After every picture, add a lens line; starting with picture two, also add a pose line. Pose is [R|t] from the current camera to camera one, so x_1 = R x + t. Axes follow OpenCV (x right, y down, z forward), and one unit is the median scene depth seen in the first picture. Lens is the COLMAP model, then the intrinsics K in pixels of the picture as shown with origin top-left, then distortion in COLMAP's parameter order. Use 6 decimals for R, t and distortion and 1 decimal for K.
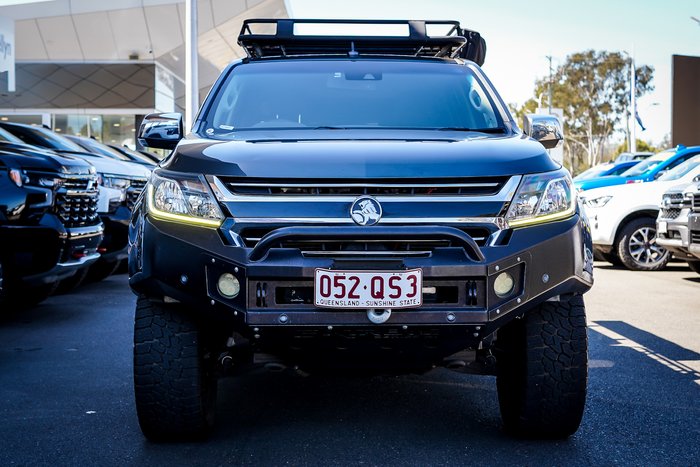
lens RADIAL K [[1107.7, 0, 350.0], [0, 1107.7, 233.5], [0, 0, 1]] dist [-0.002483, 0.049606]
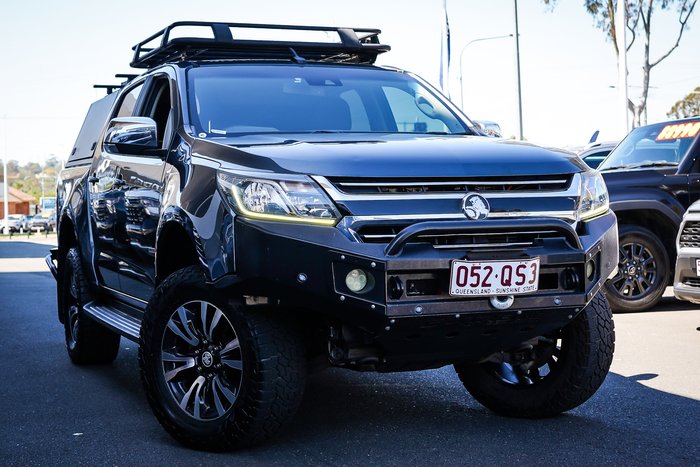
lens RADIAL K [[1202.9, 0, 350.0], [0, 1202.9, 233.5], [0, 0, 1]] dist [-0.034731, 0.066262]
pose [[0.940652, -0.027099, 0.338289, -0.506377], [0.033372, 0.999362, -0.012741, 0.016893], [-0.337728, 0.023275, 0.940956, -0.057820]]
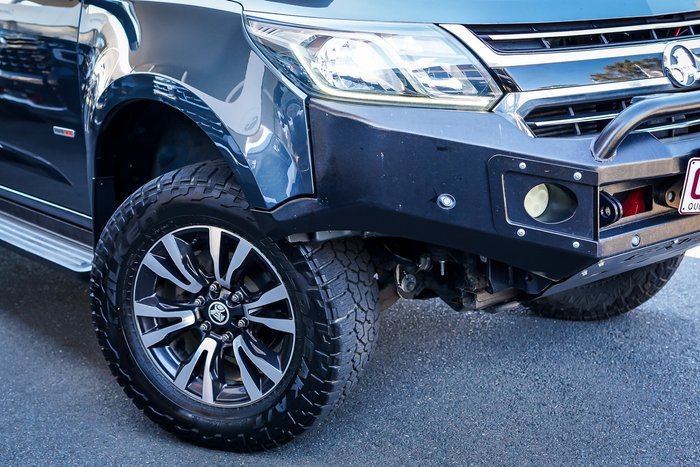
lens RADIAL K [[1051.3, 0, 339.2], [0, 1051.3, 232.7], [0, 0, 1]] dist [-0.021091, 0.056681]
pose [[0.809458, -0.170457, 0.561891, -0.549138], [0.071257, 0.978380, 0.194151, -0.060593], [-0.582838, -0.117119, 0.804104, 0.601837]]
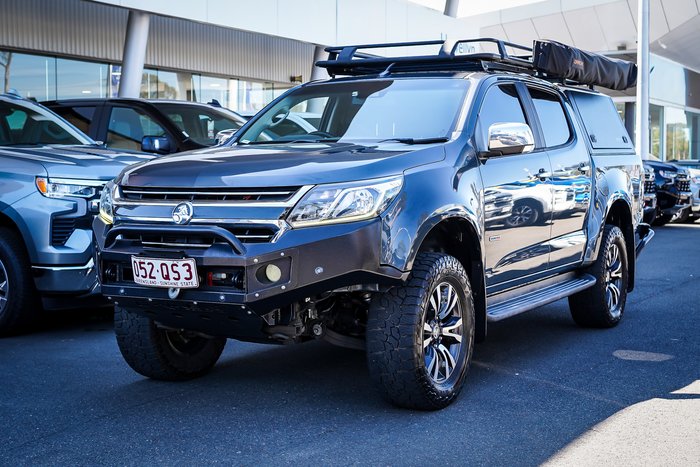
lens RADIAL K [[1051.3, 0, 339.2], [0, 1051.3, 232.7], [0, 0, 1]] dist [-0.021091, 0.056681]
pose [[0.863502, 0.026496, -0.503649, 0.819757], [-0.016749, 0.999575, 0.023870, -0.030601], [0.504067, -0.012176, 0.863579, 0.017941]]
